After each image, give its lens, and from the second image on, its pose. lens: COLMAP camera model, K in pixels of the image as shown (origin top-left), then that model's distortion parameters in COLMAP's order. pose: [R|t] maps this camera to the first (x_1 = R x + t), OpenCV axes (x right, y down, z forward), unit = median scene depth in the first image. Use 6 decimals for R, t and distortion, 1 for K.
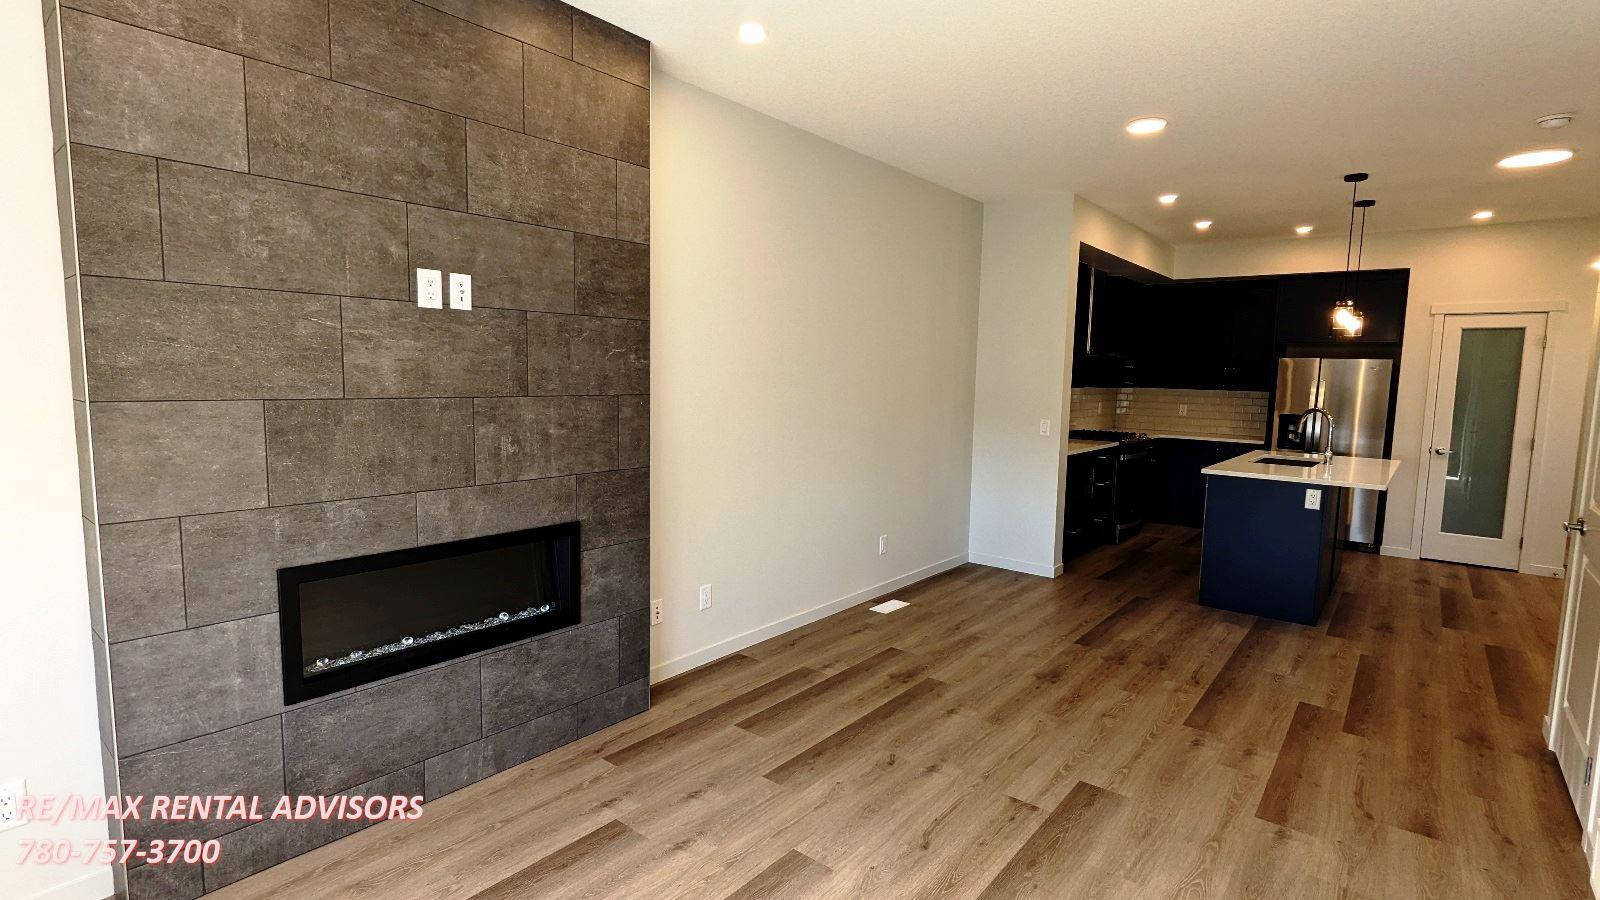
lens RADIAL K [[771.8, 0, 800.0], [0, 771.8, 450.0], [0, 0, 1]] dist [0.002123, -0.000580]
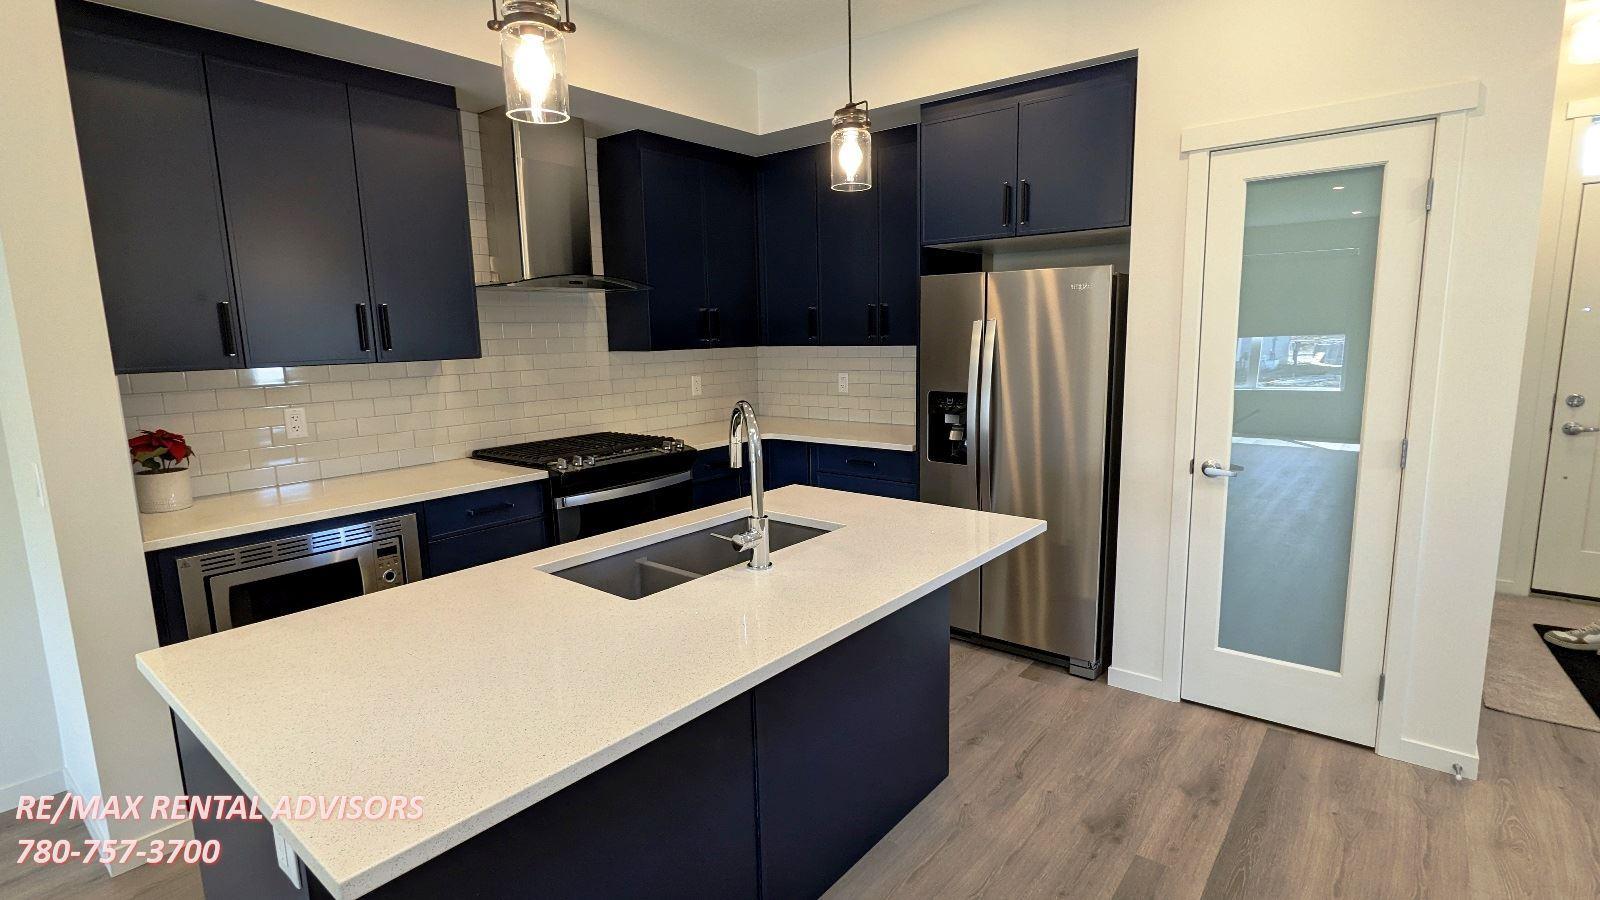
lens RADIAL K [[771.8, 0, 800.0], [0, 771.8, 450.0], [0, 0, 1]] dist [0.002123, -0.000580]
pose [[0.998962, -0.044681, -0.008839, 1.088873], [0.045095, 0.997518, 0.054072, -0.078960], [0.006401, -0.054414, 0.998498, 1.015538]]
